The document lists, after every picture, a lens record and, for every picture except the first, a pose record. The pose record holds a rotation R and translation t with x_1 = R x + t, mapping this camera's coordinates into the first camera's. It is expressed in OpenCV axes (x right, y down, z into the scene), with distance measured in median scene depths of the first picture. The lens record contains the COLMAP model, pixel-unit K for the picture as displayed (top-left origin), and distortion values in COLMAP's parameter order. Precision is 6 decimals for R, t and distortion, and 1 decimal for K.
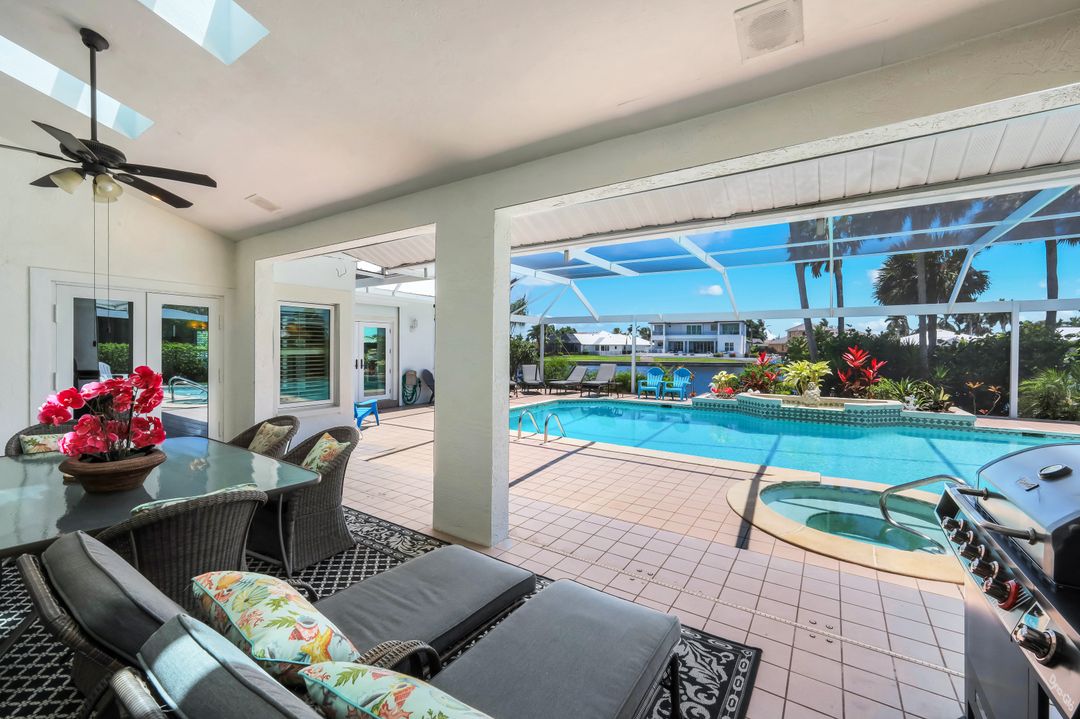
lens RADIAL K [[441.7, 0, 542.9], [0, 441.7, 354.9], [0, 0, 1]] dist [0.001244, -0.000028]
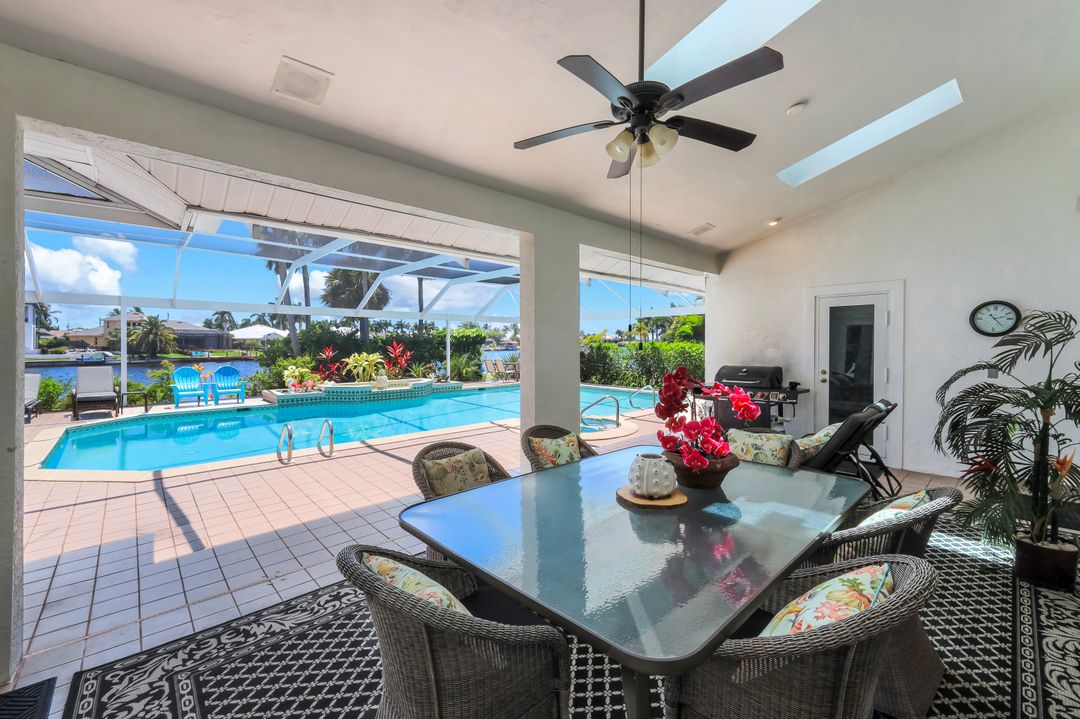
lens RADIAL K [[441.7, 0, 548.4], [0, 441.7, 353.8], [0, 0, 1]] dist [0.001244, -0.000028]
pose [[0.215827, -0.028505, 0.976016, -0.504576], [0.014134, 0.999560, 0.026068, -0.011521], [-0.976329, 0.008168, 0.216135, 0.232070]]
